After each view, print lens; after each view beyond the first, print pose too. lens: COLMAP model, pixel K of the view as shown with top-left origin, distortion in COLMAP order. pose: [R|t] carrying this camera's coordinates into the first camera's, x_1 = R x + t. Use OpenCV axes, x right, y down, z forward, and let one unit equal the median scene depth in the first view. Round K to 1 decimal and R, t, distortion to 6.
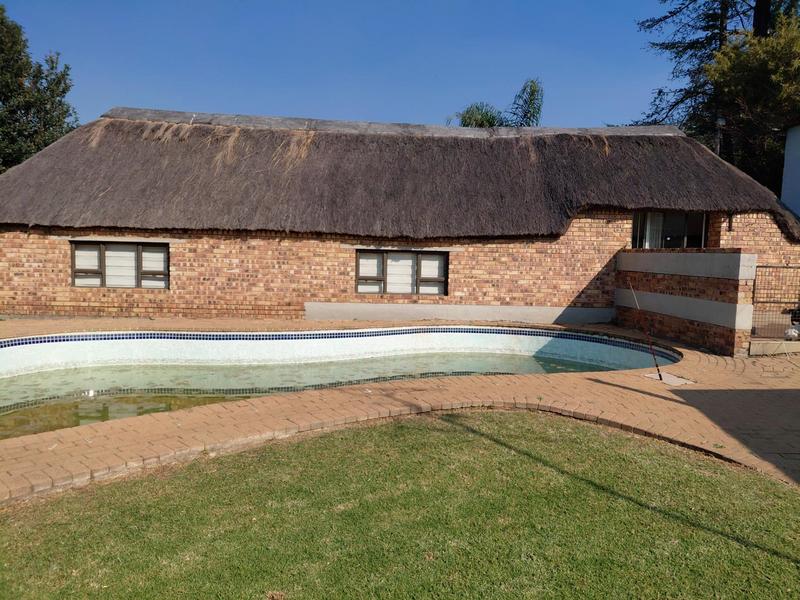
lens RADIAL K [[583.8, 0, 400.0], [0, 583.8, 300.0], [0, 0, 1]] dist [0.137940, -0.309425]
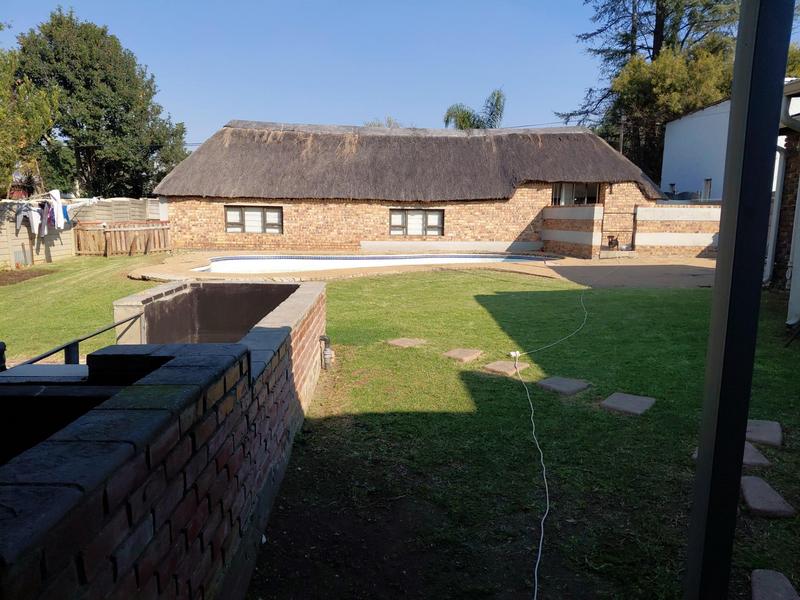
lens RADIAL K [[583.8, 0, 400.0], [0, 583.8, 300.0], [0, 0, 1]] dist [0.137940, -0.309425]
pose [[0.999022, -0.020172, 0.039346, -0.114369], [0.017658, 0.997843, 0.063222, 0.067979], [-0.040536, -0.062465, 0.997224, -0.685462]]
